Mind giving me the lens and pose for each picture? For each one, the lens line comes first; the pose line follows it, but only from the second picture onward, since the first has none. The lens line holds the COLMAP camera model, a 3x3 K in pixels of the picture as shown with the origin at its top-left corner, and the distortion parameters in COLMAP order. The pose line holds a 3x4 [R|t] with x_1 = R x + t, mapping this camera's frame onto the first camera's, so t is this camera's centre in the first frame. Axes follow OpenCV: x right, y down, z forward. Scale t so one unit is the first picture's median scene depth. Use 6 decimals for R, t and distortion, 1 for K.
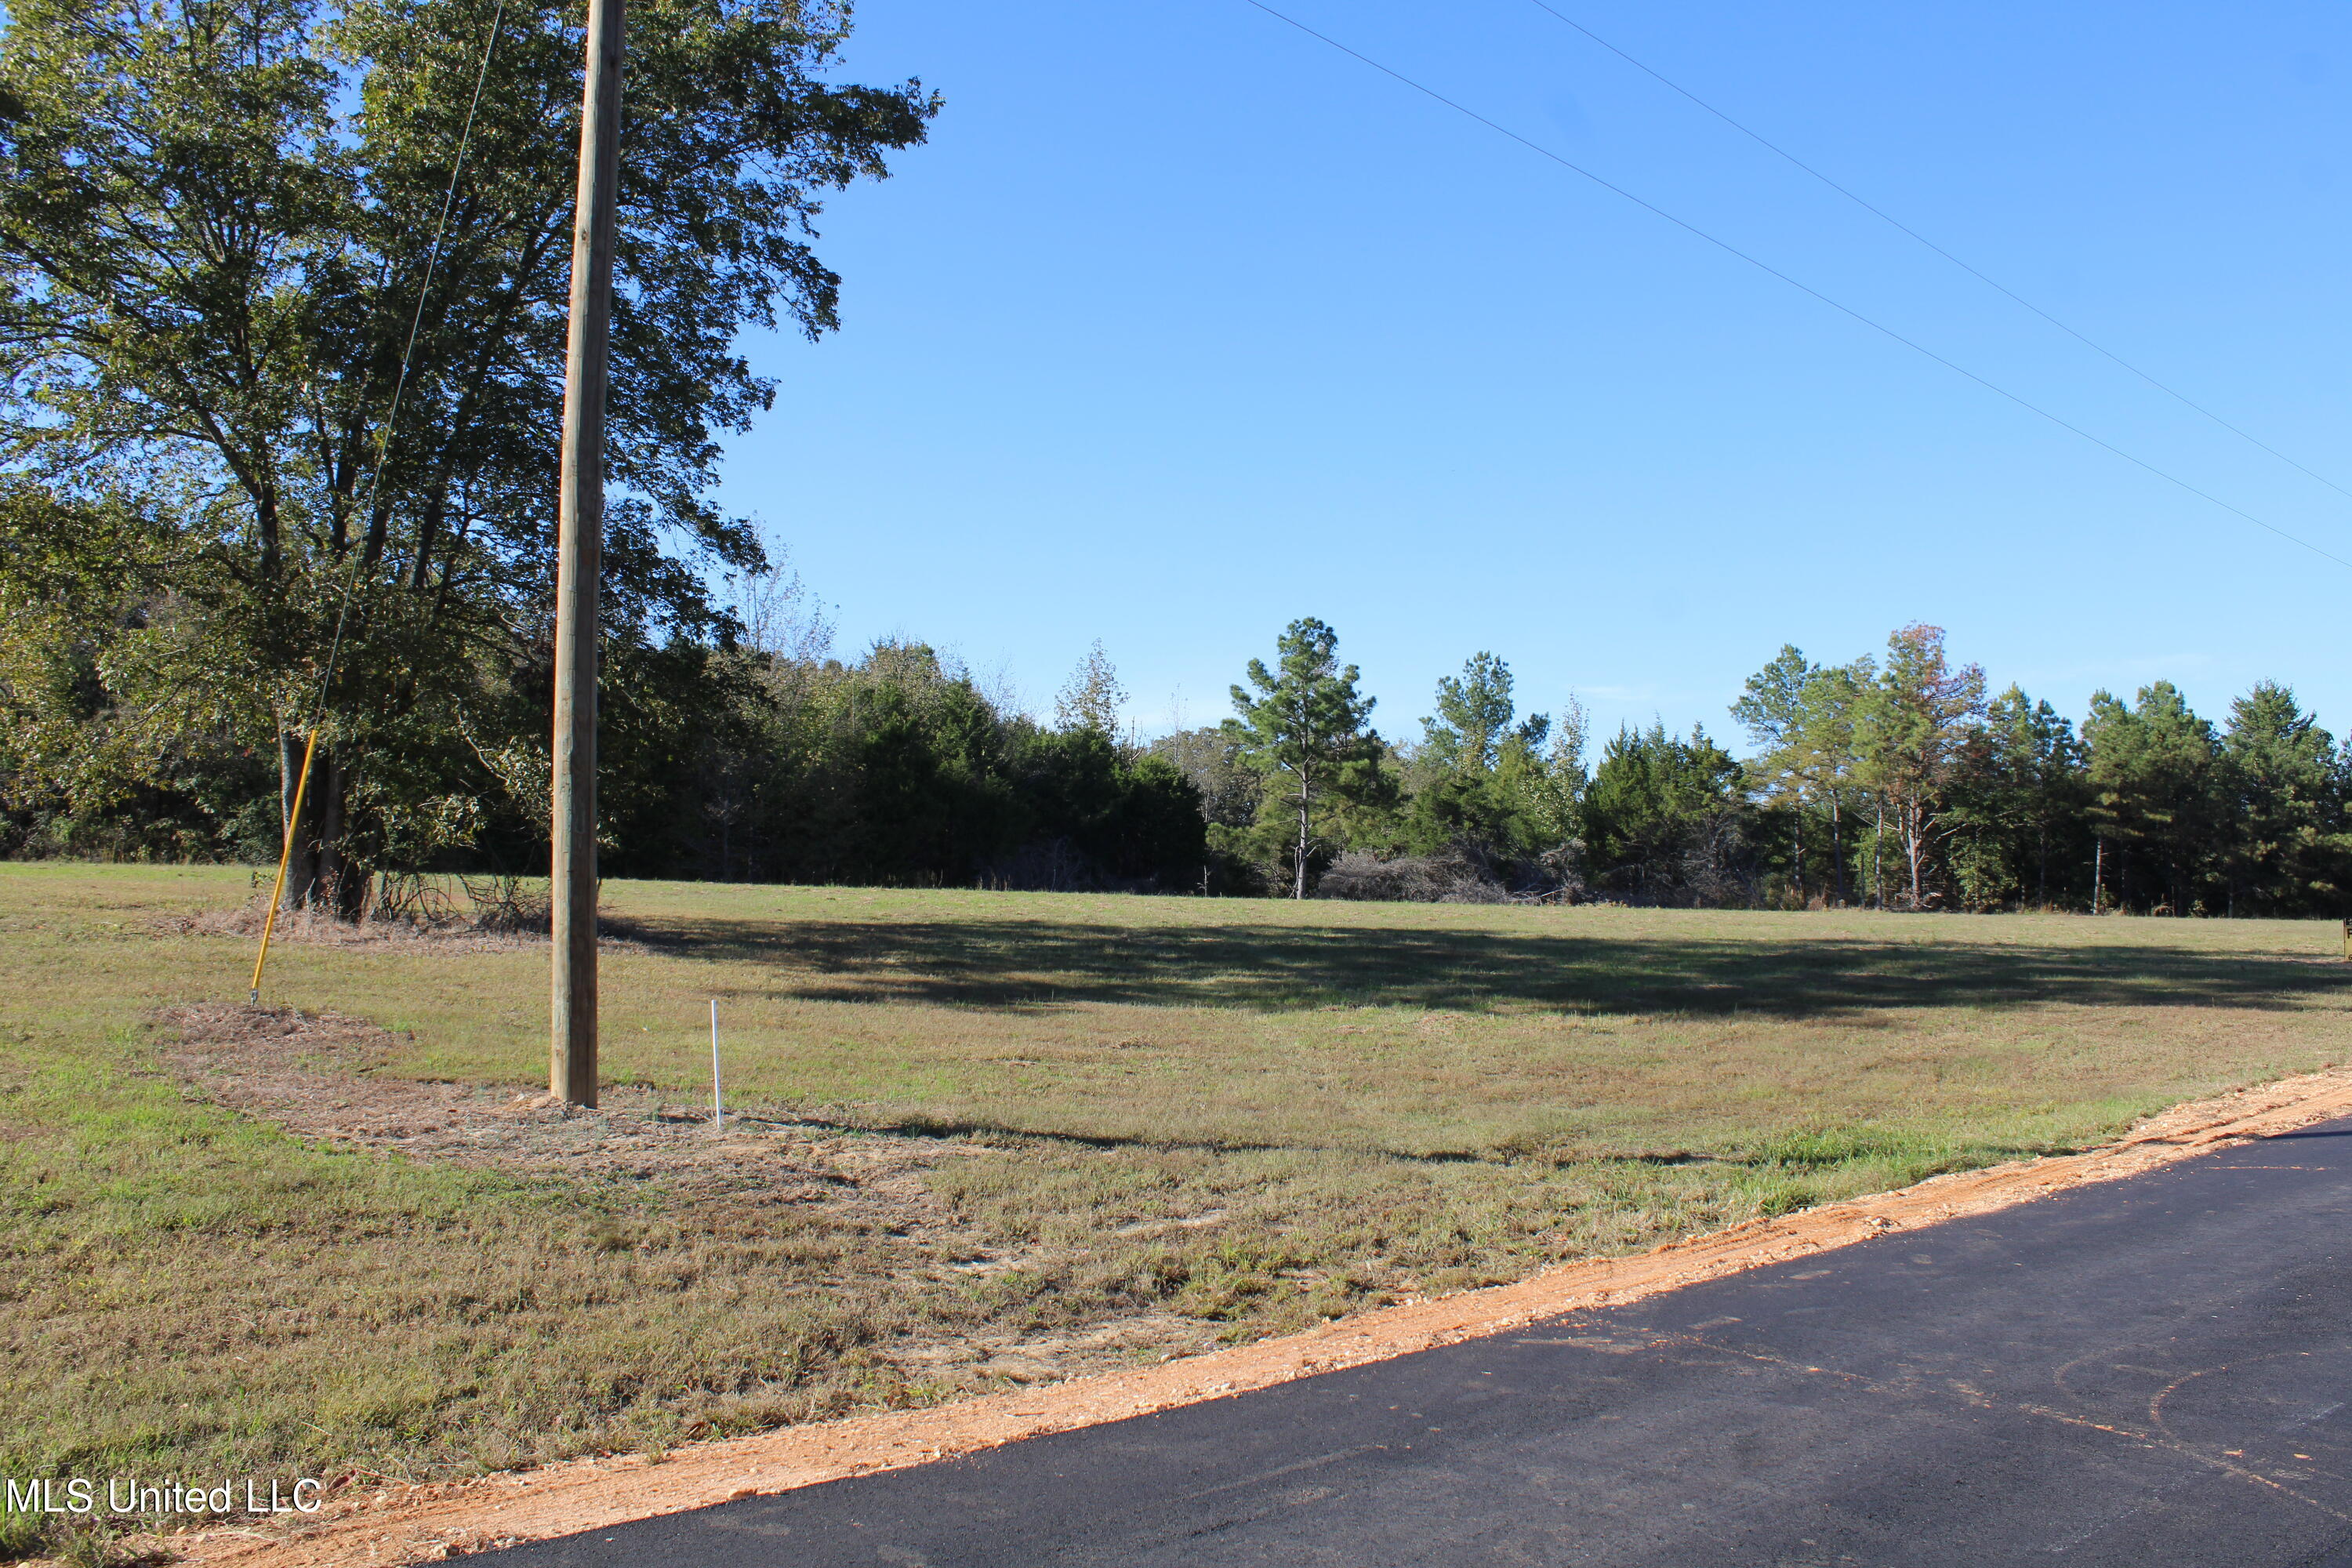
lens RADIAL K [[1979.9, 0, 1176.9], [0, 1979.9, 747.2], [0, 0, 1]] dist [-0.162538, 0.165321]
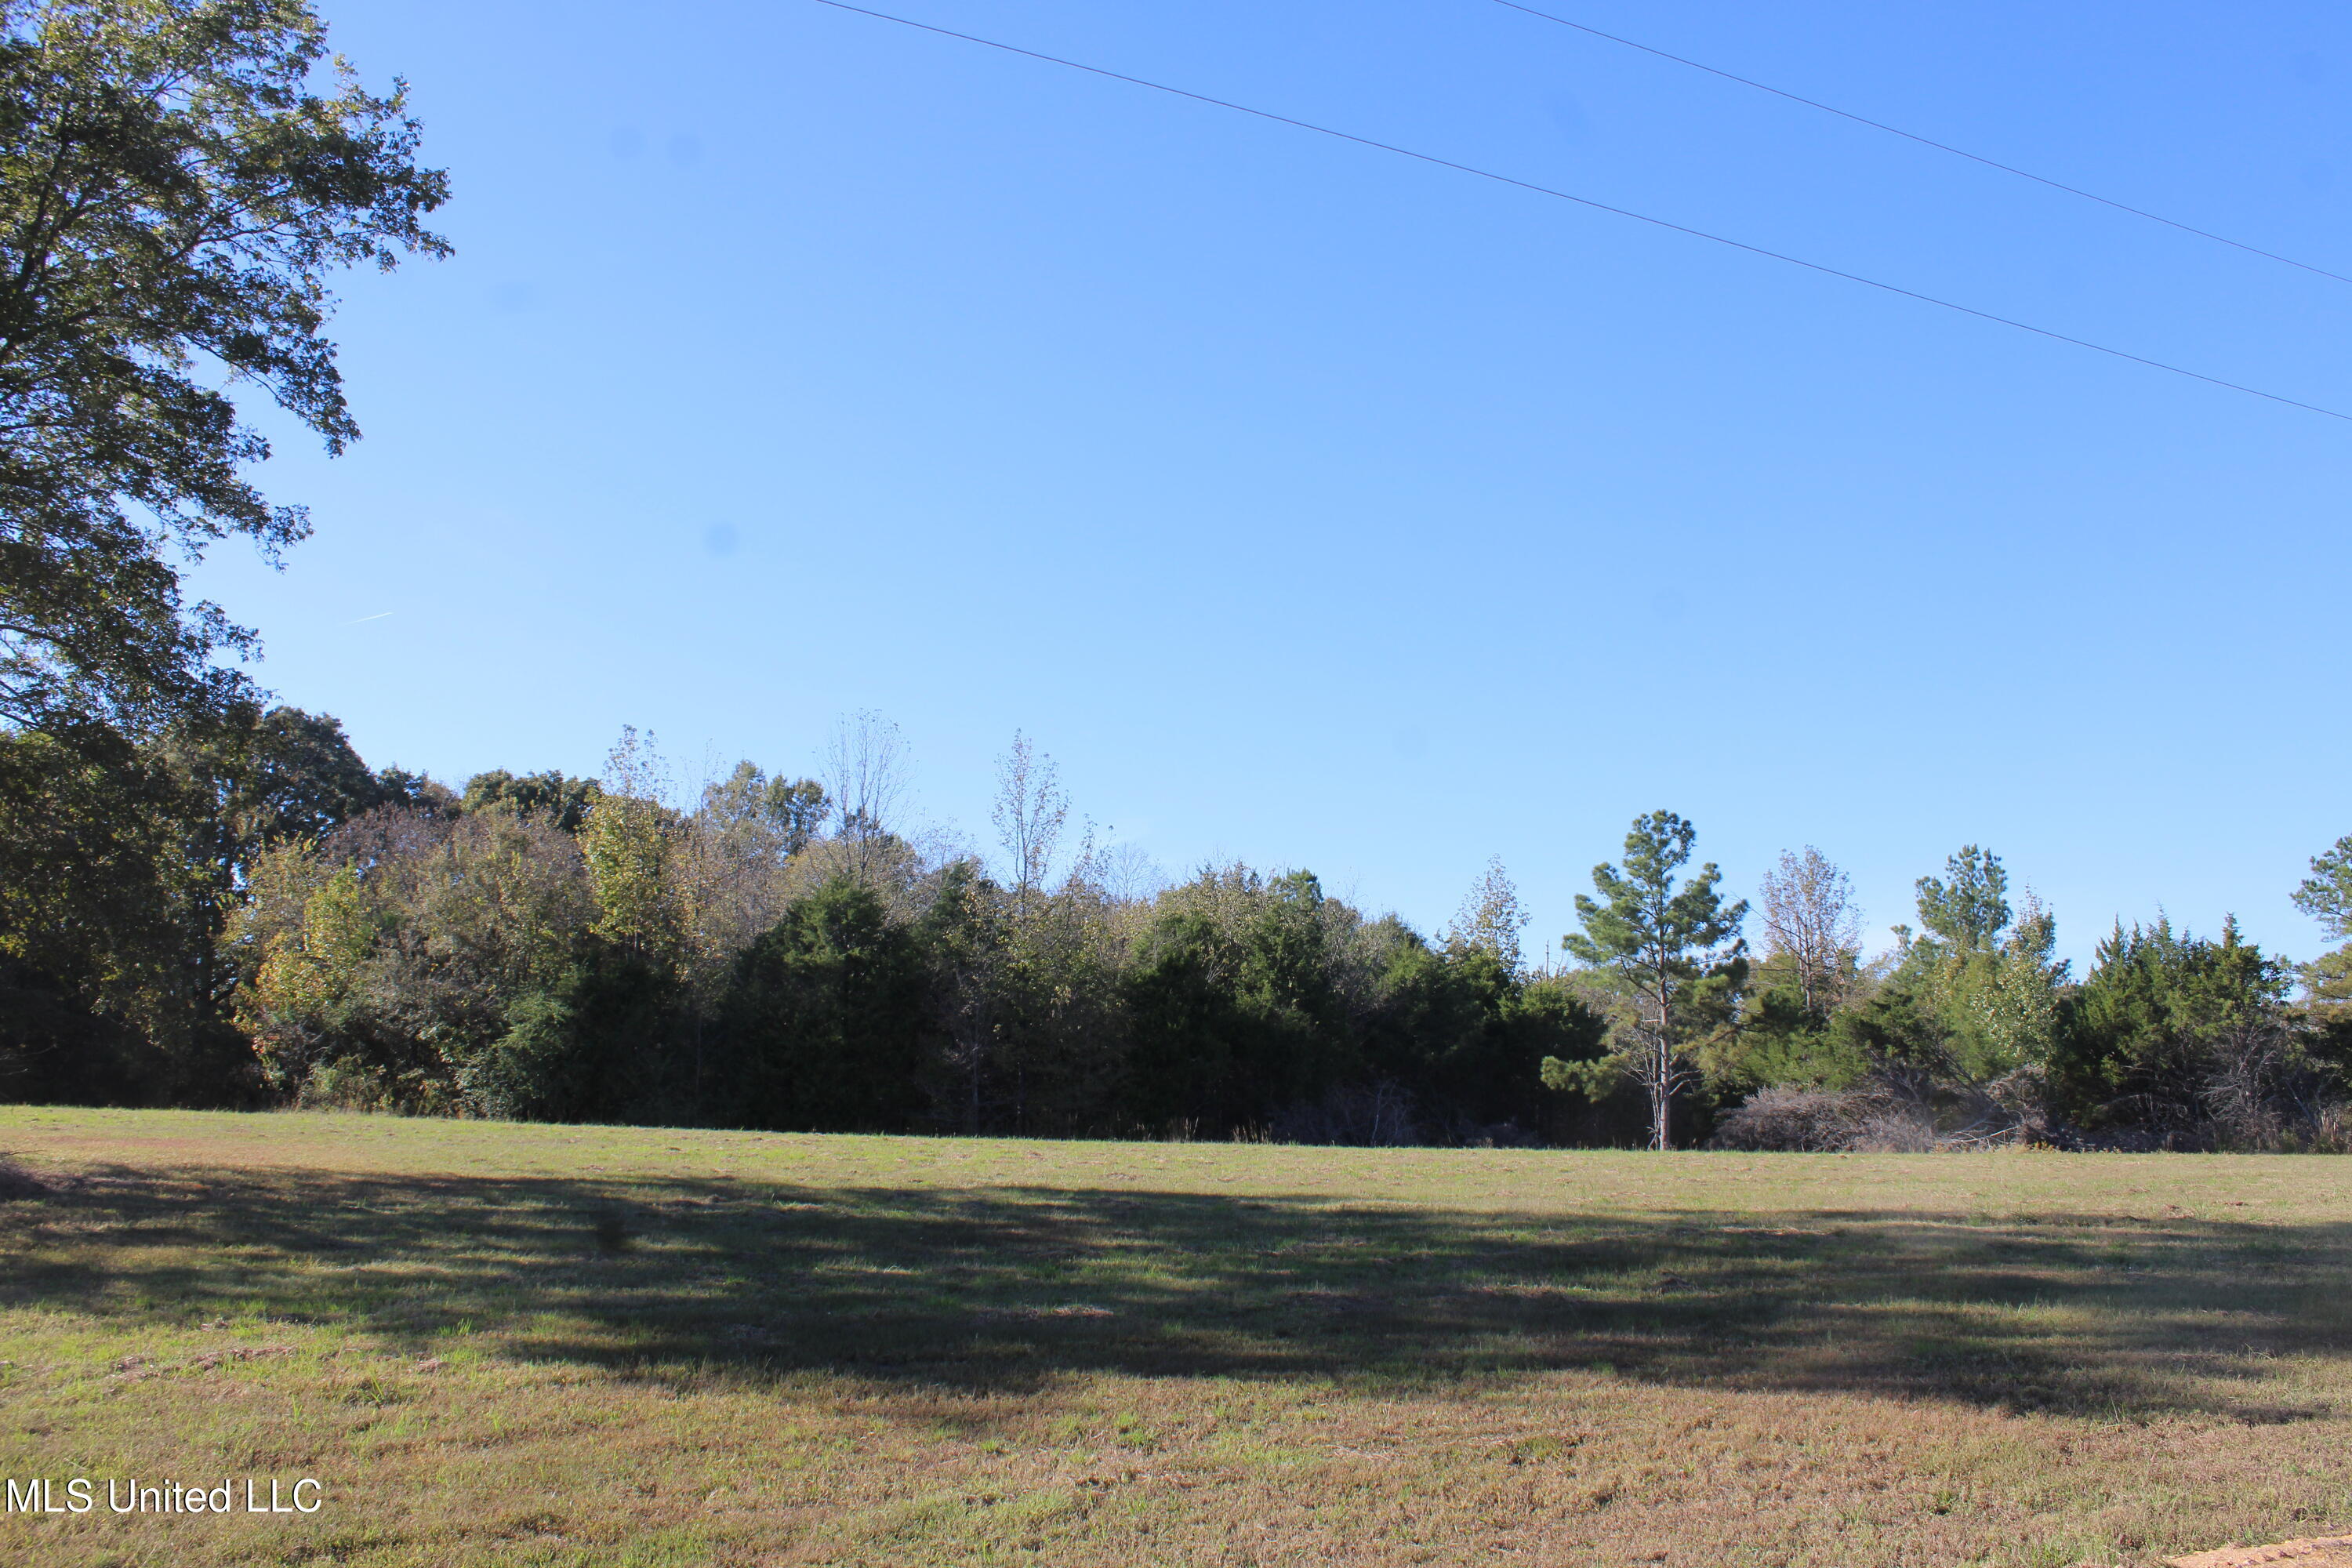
lens RADIAL K [[1979.9, 0, 1176.9], [0, 1979.9, 747.2], [0, 0, 1]] dist [-0.162538, 0.165321]
pose [[0.942556, -0.070497, -0.326526, 0.132584], [0.029056, 0.991075, -0.130099, 0.009920], [0.332783, 0.113138, 0.936192, 0.122417]]
